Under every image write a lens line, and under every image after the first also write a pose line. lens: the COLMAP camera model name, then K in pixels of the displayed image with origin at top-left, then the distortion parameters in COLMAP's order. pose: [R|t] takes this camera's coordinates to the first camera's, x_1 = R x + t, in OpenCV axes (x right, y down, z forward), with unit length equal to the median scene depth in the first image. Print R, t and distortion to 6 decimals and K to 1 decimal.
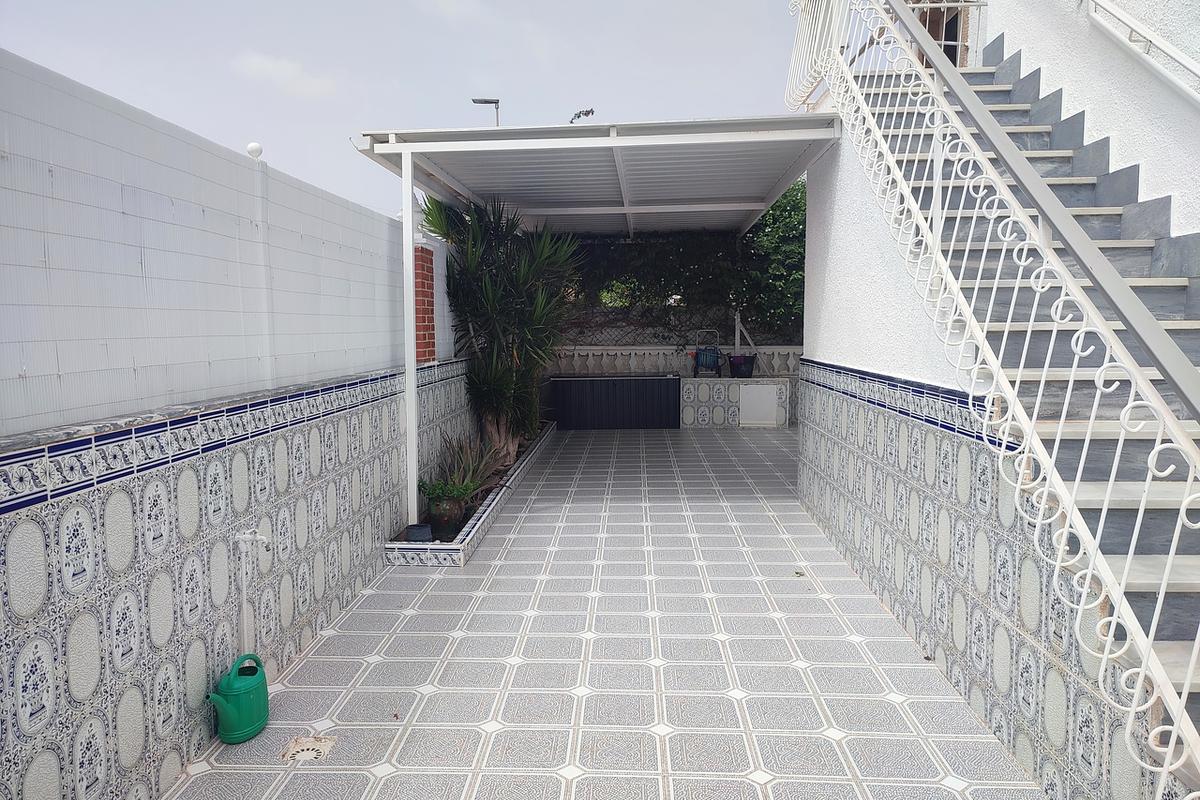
lens RADIAL K [[862.0, 0, 600.0], [0, 862.0, 400.0], [0, 0, 1]] dist [-0.000339, -0.000032]
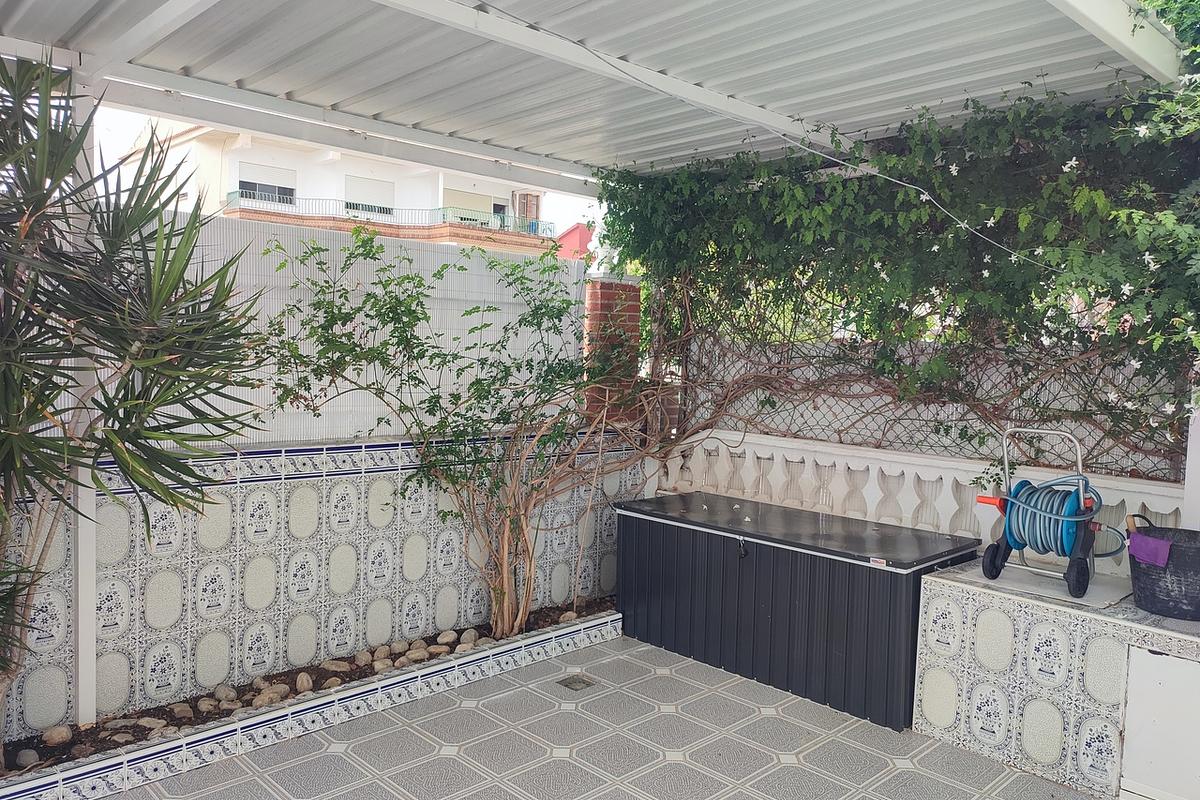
lens RADIAL K [[862.0, 0, 600.0], [0, 862.0, 400.0], [0, 0, 1]] dist [-0.000339, -0.000032]
pose [[-0.188498, 0.068640, -0.979672, 0.434921], [-0.056457, 0.995147, 0.080588, -0.109368], [0.980449, 0.070500, -0.183708, 0.974659]]
